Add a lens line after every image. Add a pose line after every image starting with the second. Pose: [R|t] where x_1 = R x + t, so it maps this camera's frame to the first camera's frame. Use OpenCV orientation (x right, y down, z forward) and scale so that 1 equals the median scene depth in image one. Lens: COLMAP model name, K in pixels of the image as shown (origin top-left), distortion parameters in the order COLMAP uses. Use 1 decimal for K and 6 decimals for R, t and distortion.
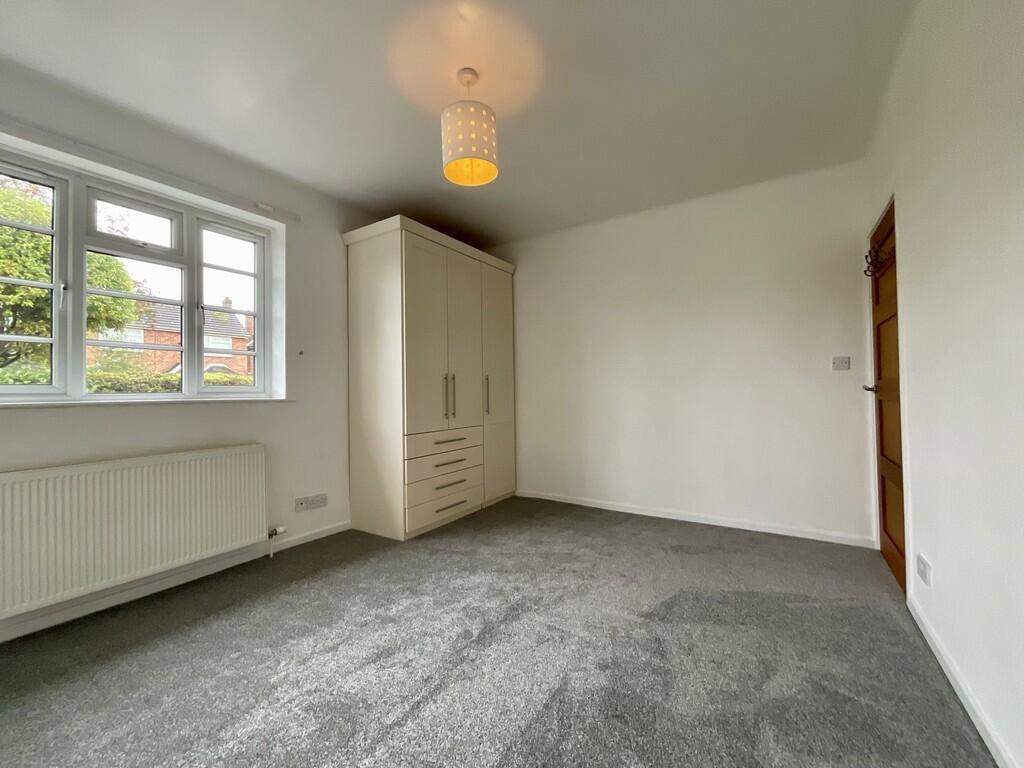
lens RADIAL K [[417.7, 0, 512.0], [0, 417.7, 384.0], [0, 0, 1]] dist [-0.000054, 0.000138]
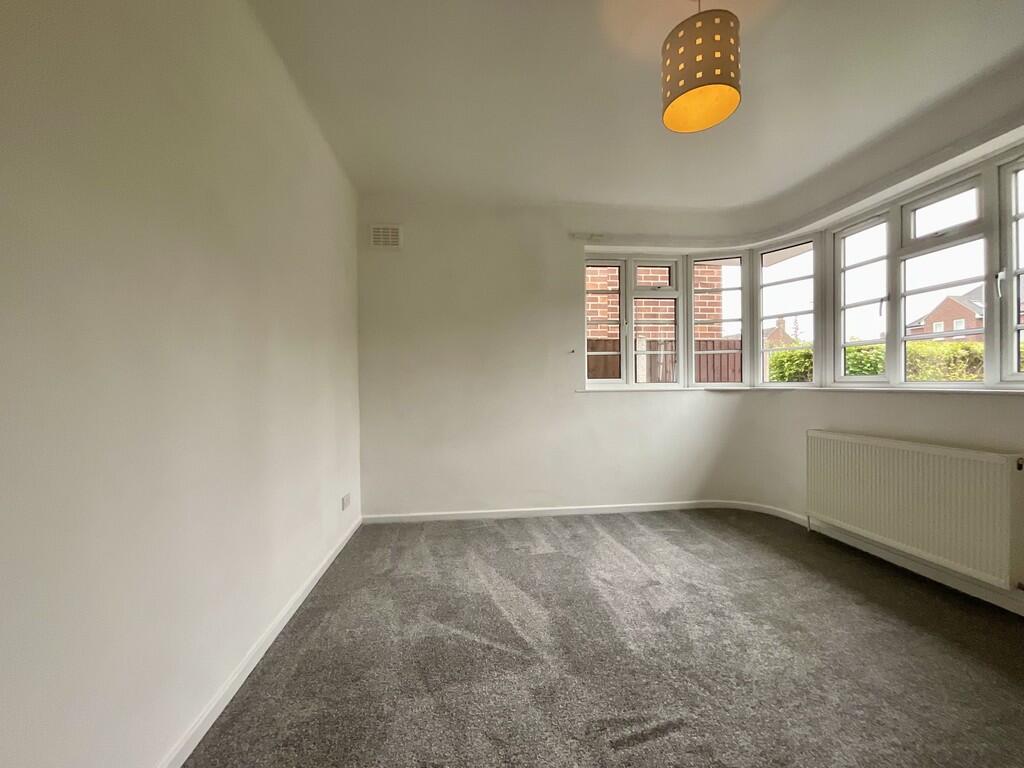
lens RADIAL K [[417.7, 0, 512.0], [0, 417.7, 384.0], [0, 0, 1]] dist [-0.000054, 0.000138]
pose [[-0.764225, 0.019366, -0.644659, 0.573938], [0.033756, 0.999380, -0.009994, 0.001493], [0.644066, -0.029399, -0.764405, 1.141948]]
